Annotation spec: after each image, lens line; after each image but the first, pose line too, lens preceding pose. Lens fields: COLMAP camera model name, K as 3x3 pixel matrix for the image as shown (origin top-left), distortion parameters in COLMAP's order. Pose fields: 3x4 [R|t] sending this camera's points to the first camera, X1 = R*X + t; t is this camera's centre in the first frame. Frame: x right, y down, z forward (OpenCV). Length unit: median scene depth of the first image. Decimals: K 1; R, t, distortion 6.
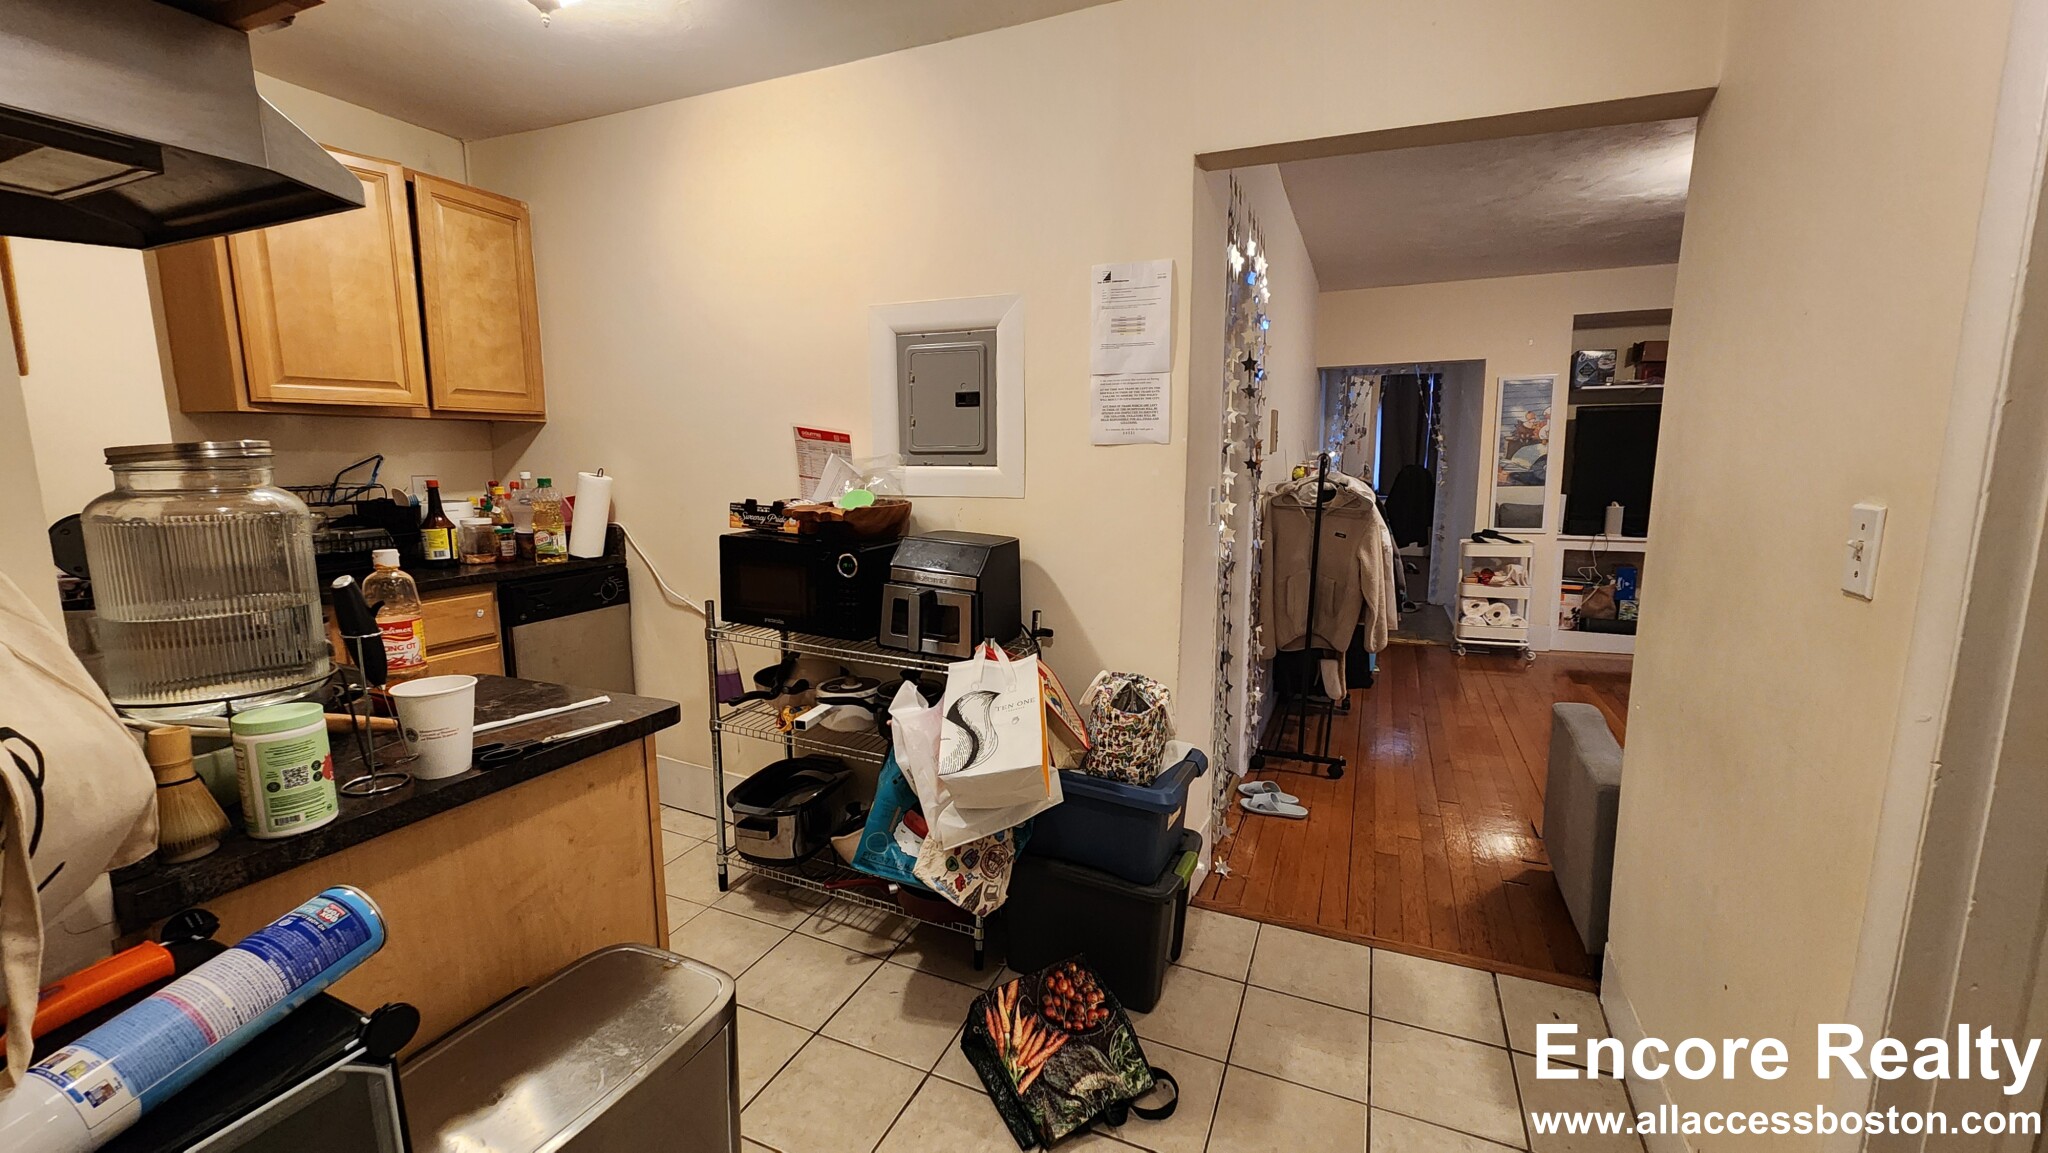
lens RADIAL K [[835.8, 0, 1032.3], [0, 835.8, 586.7], [0, 0, 1]] dist [-0.000823, 0.000111]
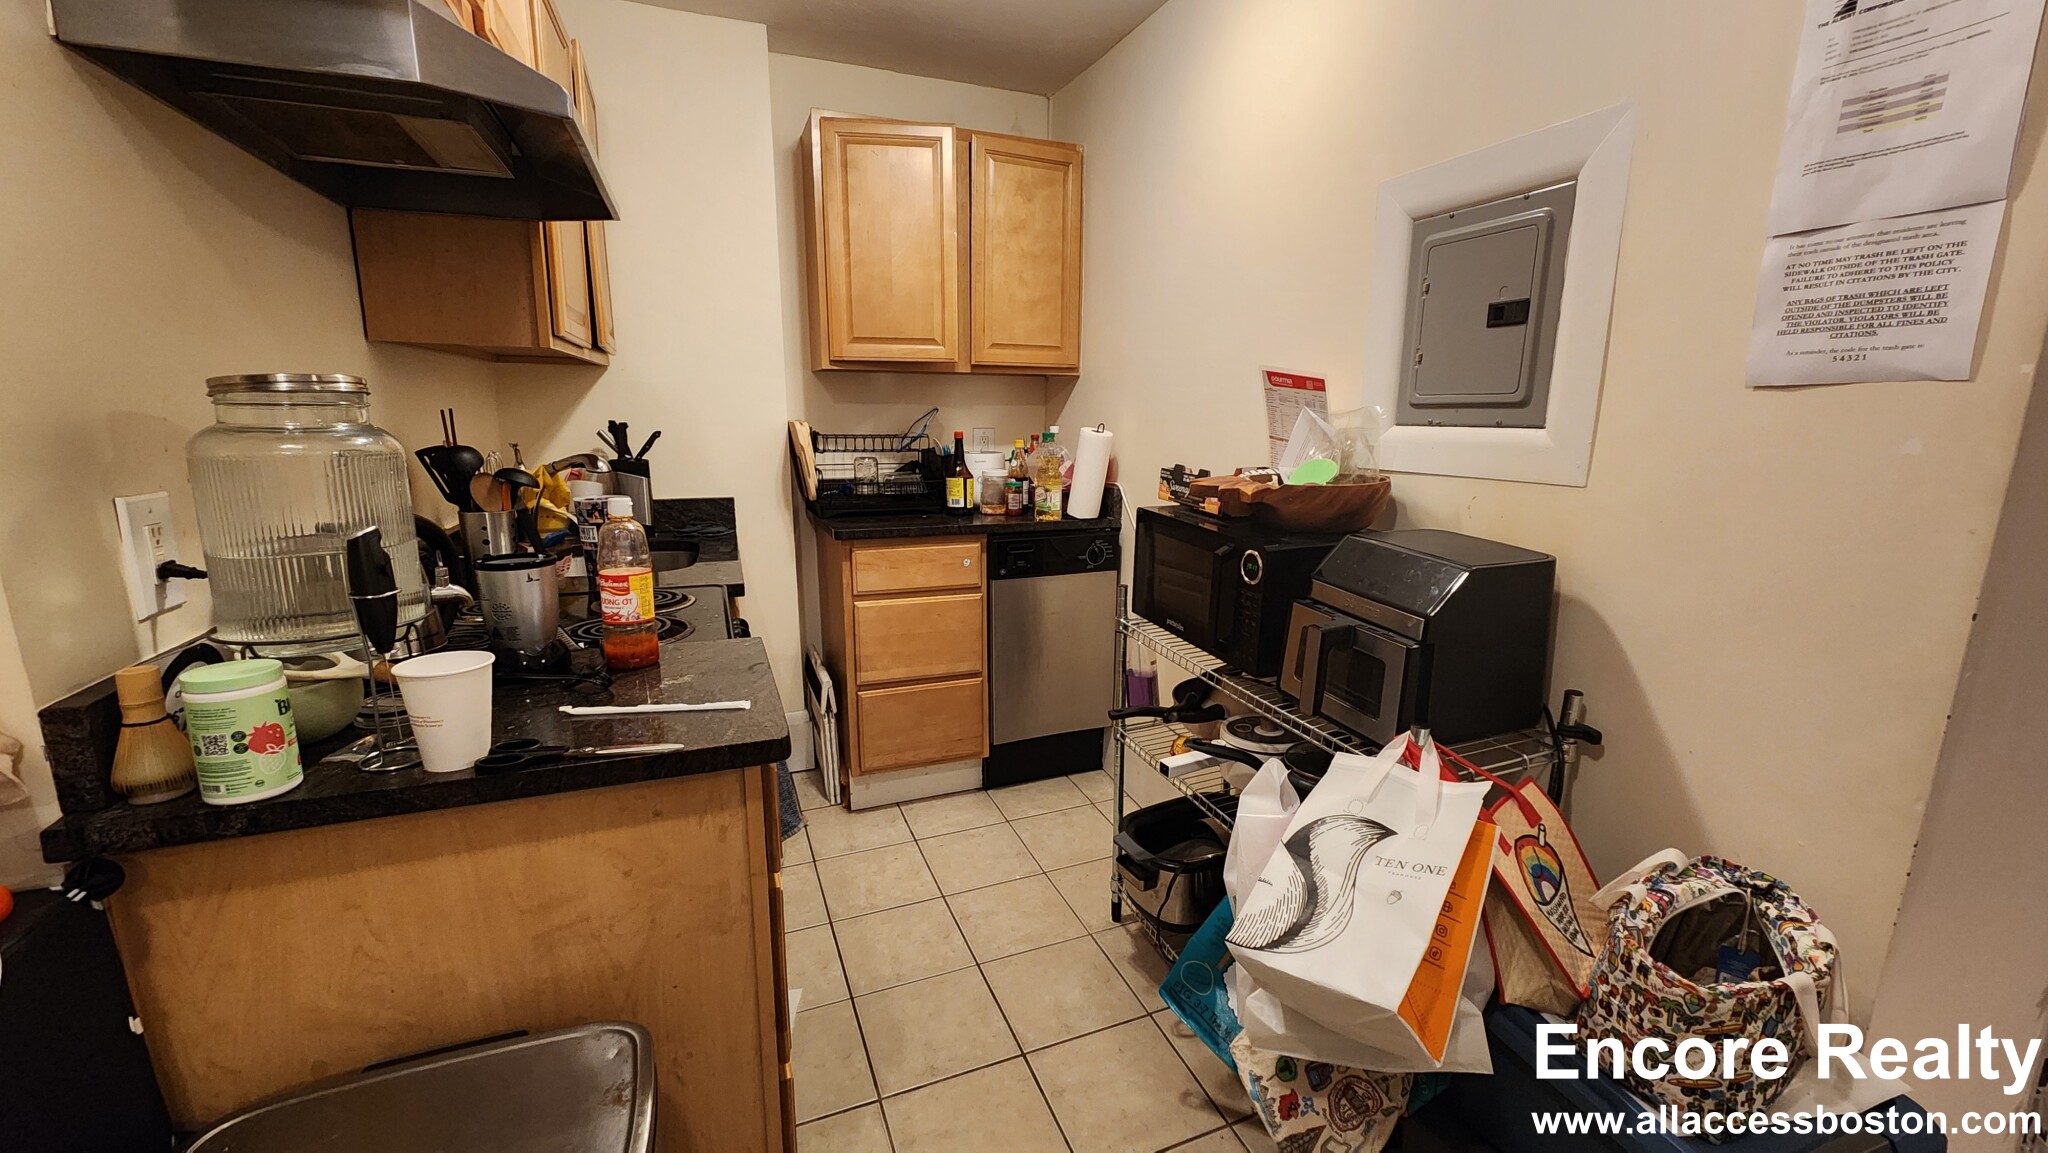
lens RADIAL K [[836.8, 0, 1040.4], [0, 836.8, 584.7], [0, 0, 1]] dist [0.000611, 0.000092]
pose [[0.706588, 0.148696, -0.691826, 0.112809], [-0.120342, 0.988682, 0.089590, -0.042490], [0.697318, 0.019952, 0.716485, 0.310031]]
